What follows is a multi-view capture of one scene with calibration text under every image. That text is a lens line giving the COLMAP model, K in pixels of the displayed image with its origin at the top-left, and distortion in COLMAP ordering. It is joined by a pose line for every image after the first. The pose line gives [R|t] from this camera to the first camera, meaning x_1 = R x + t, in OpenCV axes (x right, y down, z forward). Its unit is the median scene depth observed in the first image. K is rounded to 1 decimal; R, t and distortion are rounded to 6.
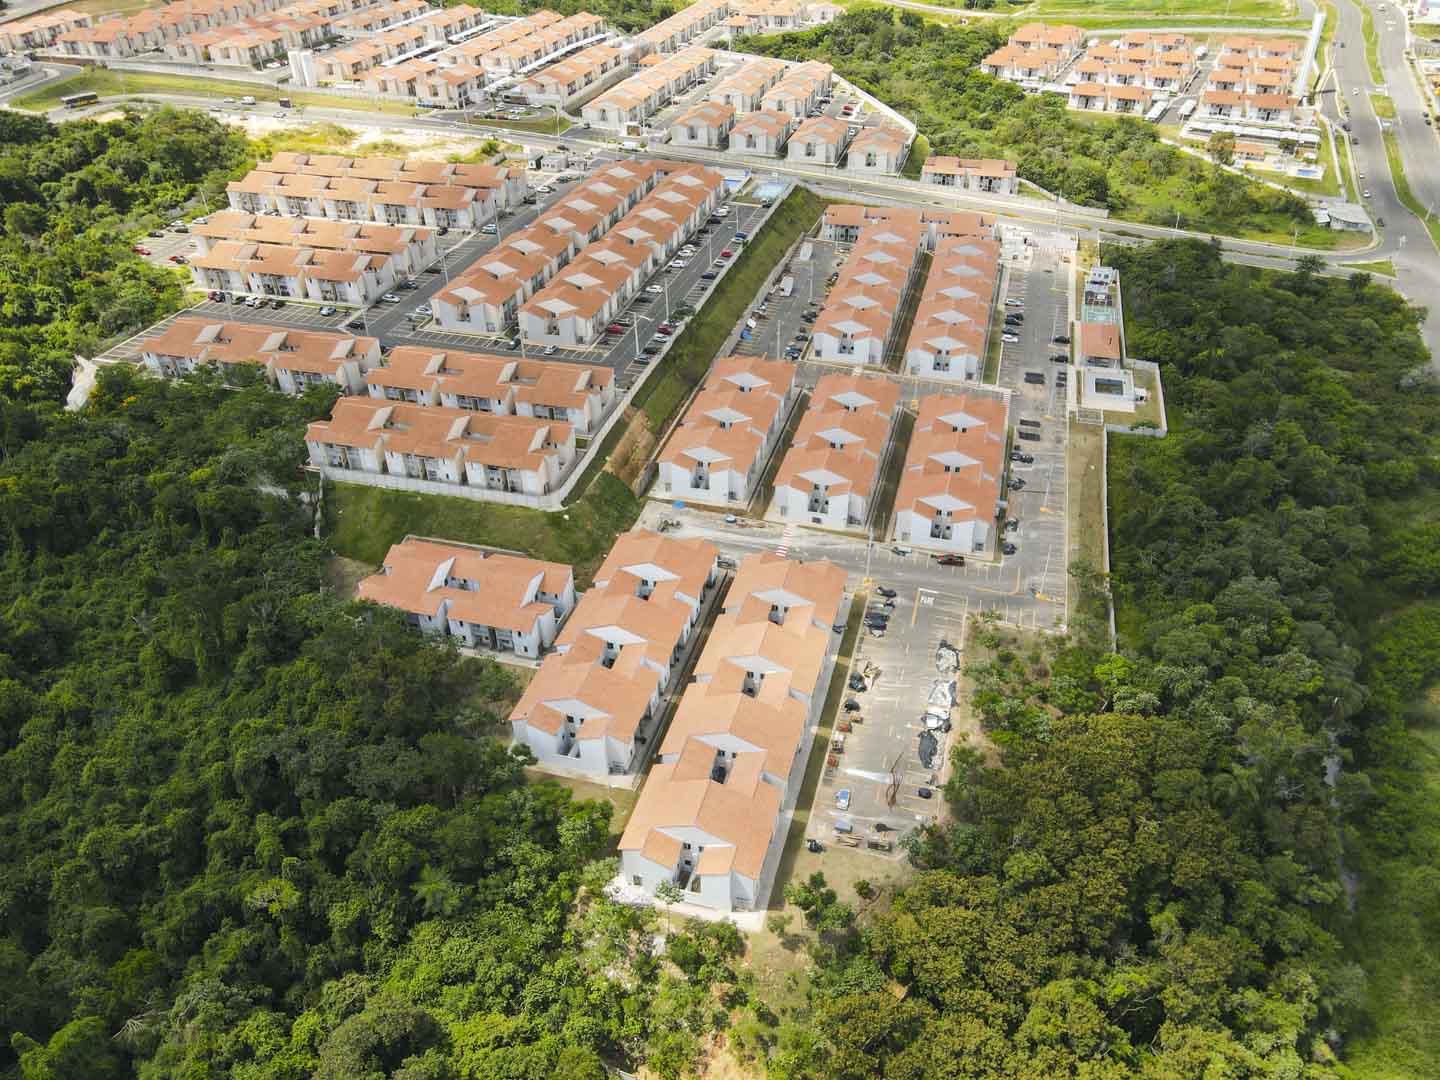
lens RADIAL K [[1046.7, 0, 723.5], [0, 1046.7, 564.9], [0, 0, 1]] dist [0.006703, 0.011055]
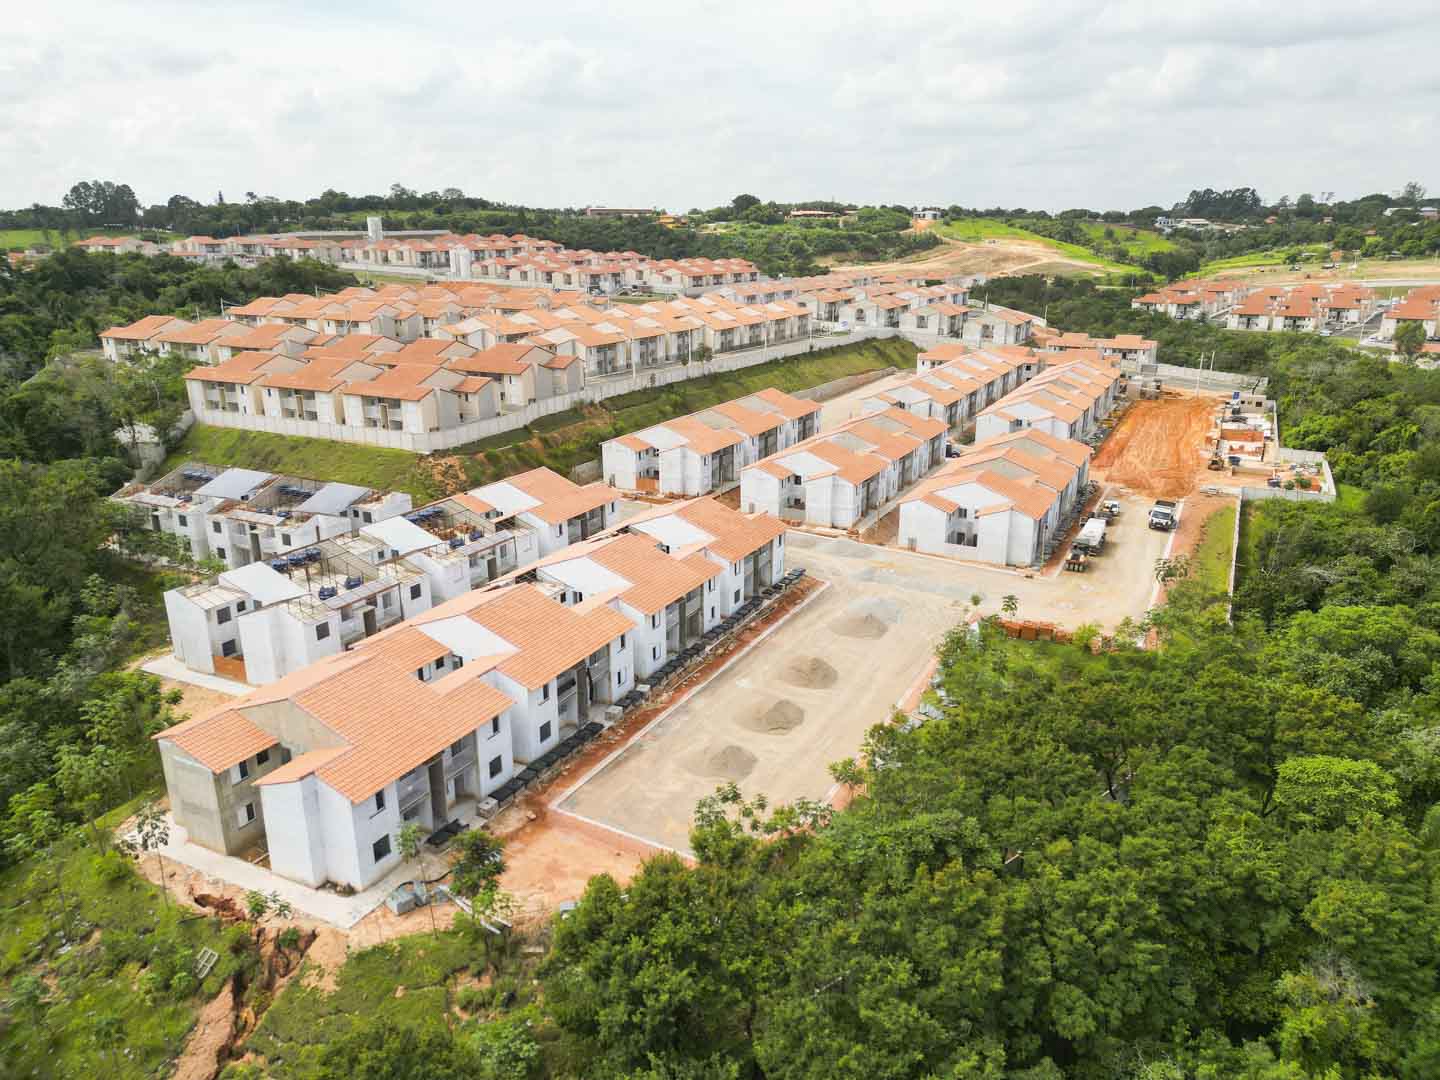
lens RADIAL K [[1008.5, 0, 720.0], [0, 1008.5, 540.0], [0, 0, 1]] dist [0.061723, -0.057001]
pose [[0.979037, 0.069653, -0.191402, 0.134226], [-0.129247, 0.938732, -0.319497, 0.153341], [0.157421, 0.337537, 0.928056, 0.271053]]
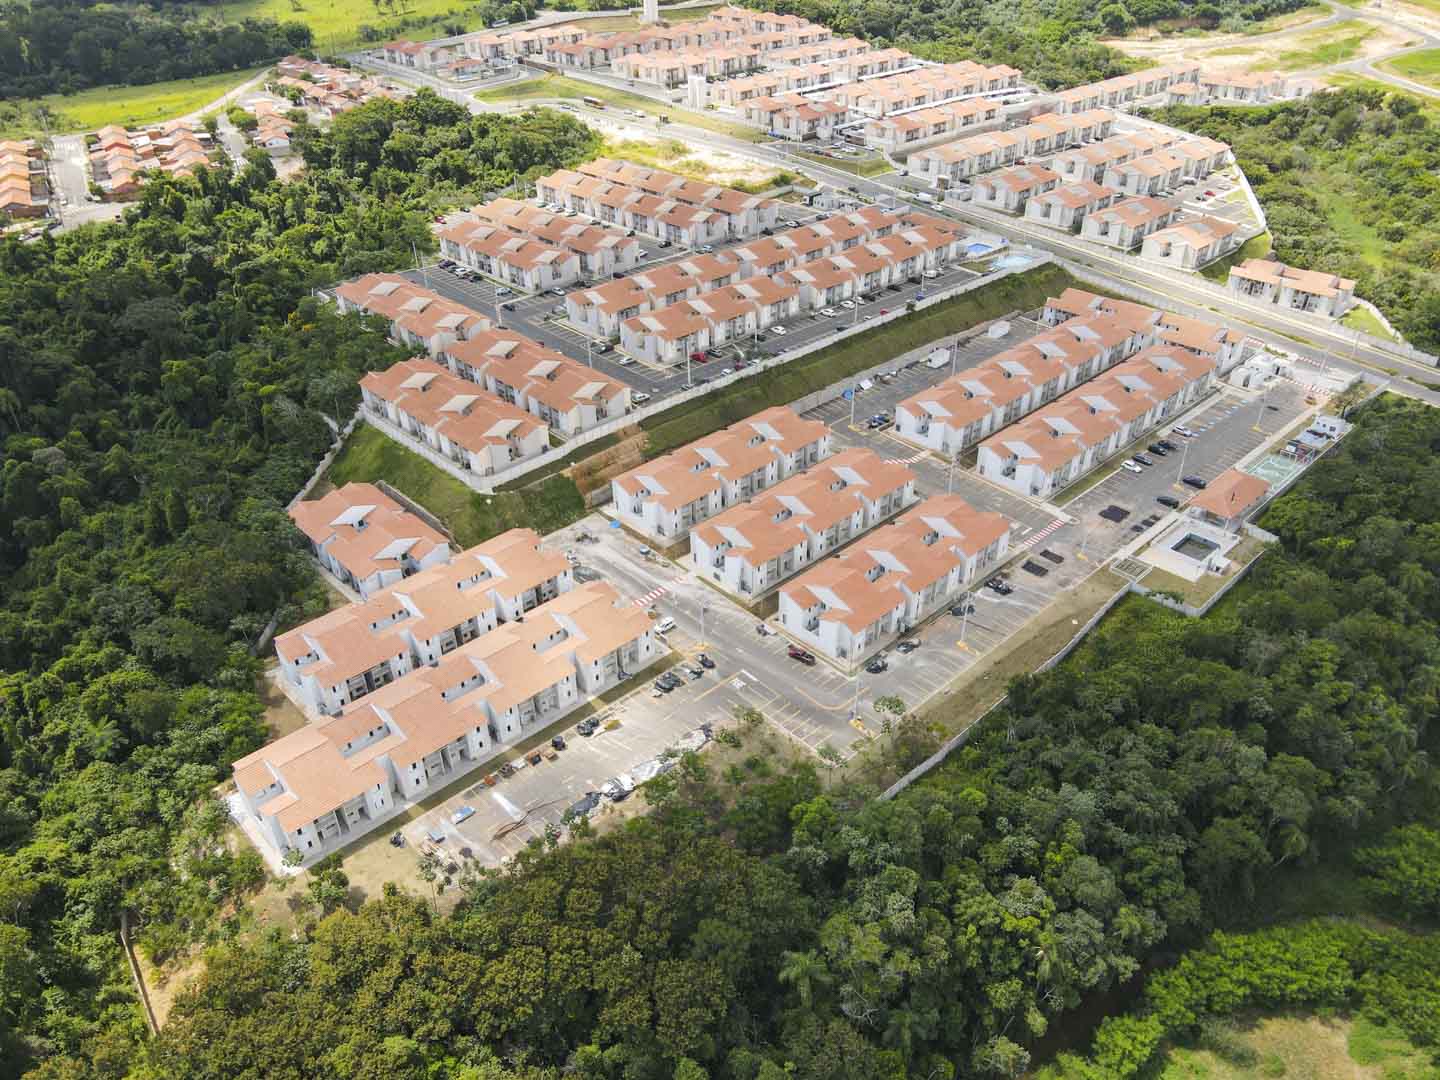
lens RADIAL K [[1042.4, 0, 719.8], [0, 1042.4, 573.9], [0, 0, 1]] dist [0.004627, 0.011281]
pose [[0.857909, 0.294188, -0.421242, 0.386995], [-0.304373, 0.951507, 0.044624, -0.068781], [0.413943, 0.089931, 0.905850, 0.088127]]
